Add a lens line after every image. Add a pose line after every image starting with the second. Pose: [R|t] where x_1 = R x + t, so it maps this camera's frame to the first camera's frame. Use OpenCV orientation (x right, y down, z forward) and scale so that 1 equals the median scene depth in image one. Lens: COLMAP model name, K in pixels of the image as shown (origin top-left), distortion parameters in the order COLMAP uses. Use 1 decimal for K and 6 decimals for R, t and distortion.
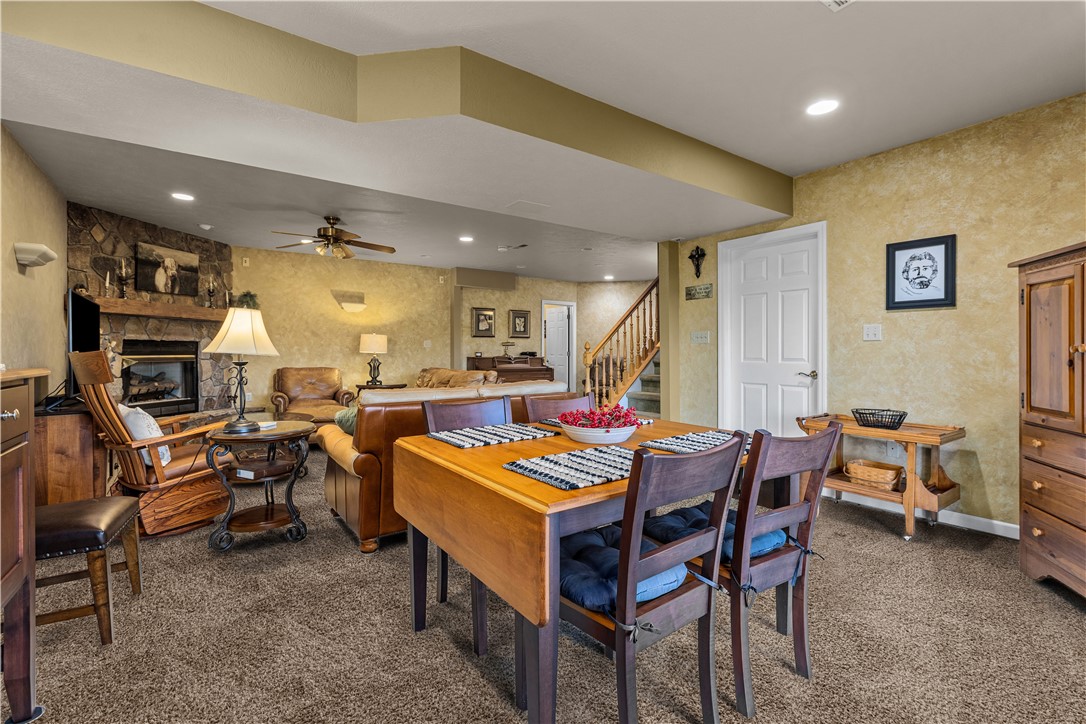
lens RADIAL K [[491.6, 0, 542.0], [0, 491.6, 357.8], [0, 0, 1]] dist [-0.002151, -0.000091]
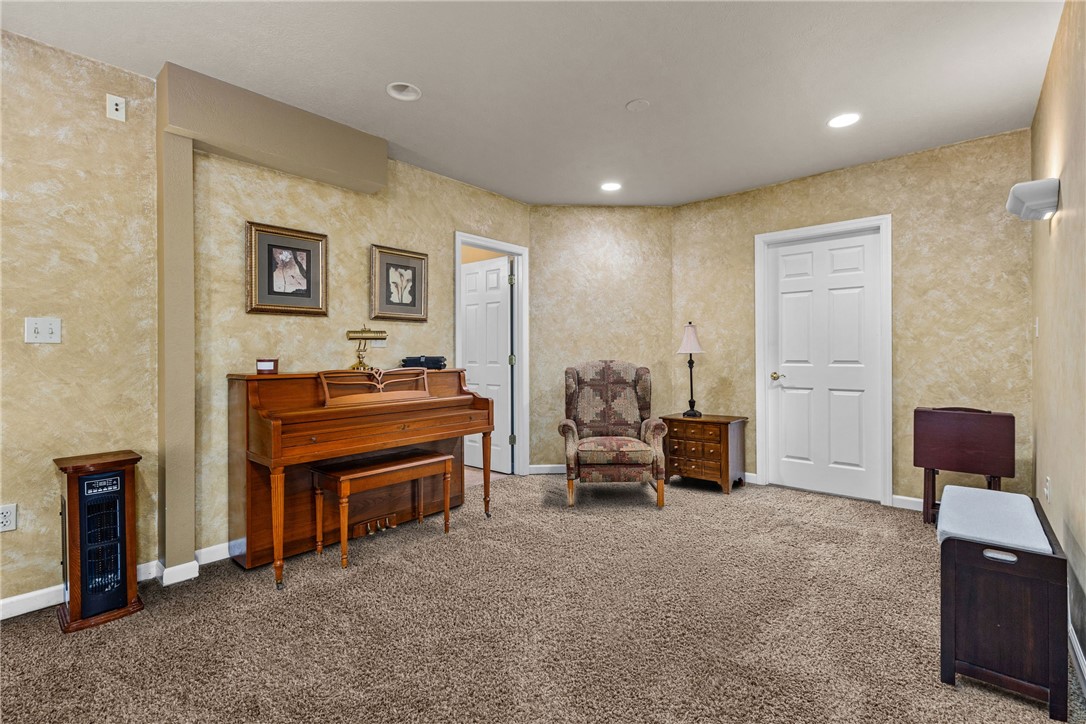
lens RADIAL K [[491.6, 0, 541.9], [0, 491.6, 358.2], [0, 0, 1]] dist [-0.002151, -0.000091]
pose [[0.973996, -0.003851, 0.226534, -0.032311], [0.004138, 0.999991, -0.000789, -0.013244], [-0.226529, 0.001706, 0.974003, 0.787150]]
